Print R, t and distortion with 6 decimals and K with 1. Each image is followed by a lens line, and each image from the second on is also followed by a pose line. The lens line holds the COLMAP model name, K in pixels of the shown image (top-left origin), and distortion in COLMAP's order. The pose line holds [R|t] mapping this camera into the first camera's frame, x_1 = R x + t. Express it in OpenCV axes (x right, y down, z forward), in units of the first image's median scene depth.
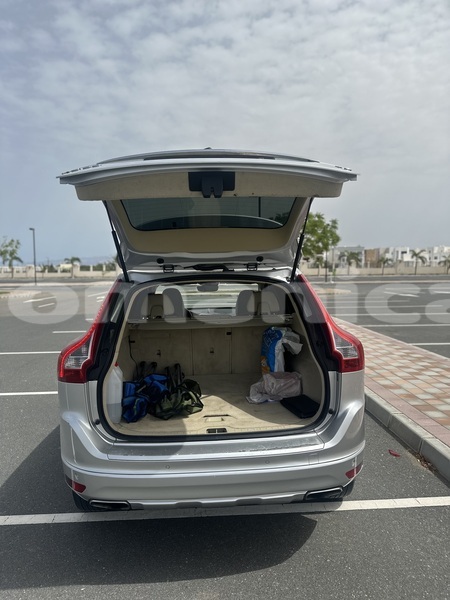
lens RADIAL K [[415.0, 0, 222.8], [0, 415.0, 288.0], [0, 0, 1]] dist [0.009858, -0.030075]
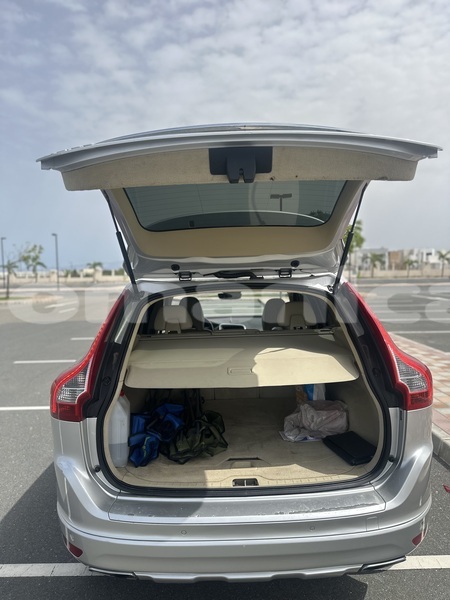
lens RADIAL K [[415.0, 0, 222.8], [0, 415.0, 288.0], [0, 0, 1]] dist [0.009858, -0.030075]
pose [[0.998773, -0.006104, -0.049144, -0.014389], [0.005700, 0.999949, -0.008354, -0.016587], [0.049193, 0.008064, 0.998757, 0.174483]]
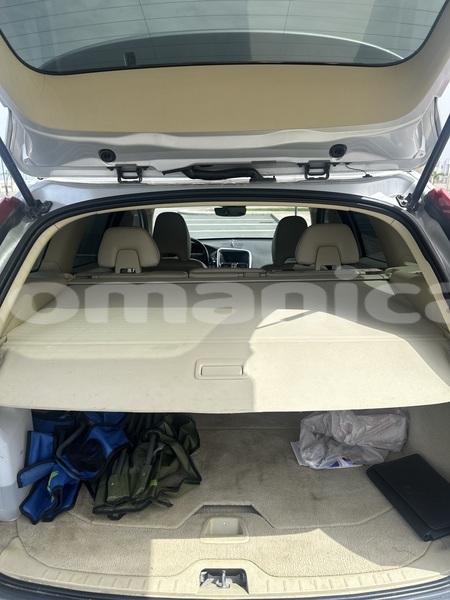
lens RADIAL K [[416.5, 0, 231.6], [0, 416.5, 303.0], [0, 0, 1]] dist [0.022701, -0.044852]
pose [[0.998169, 0.022085, -0.056316, 0.008477], [-0.008545, 0.973114, 0.230166, -0.016929], [0.059885, -0.229263, 0.971521, 0.559876]]
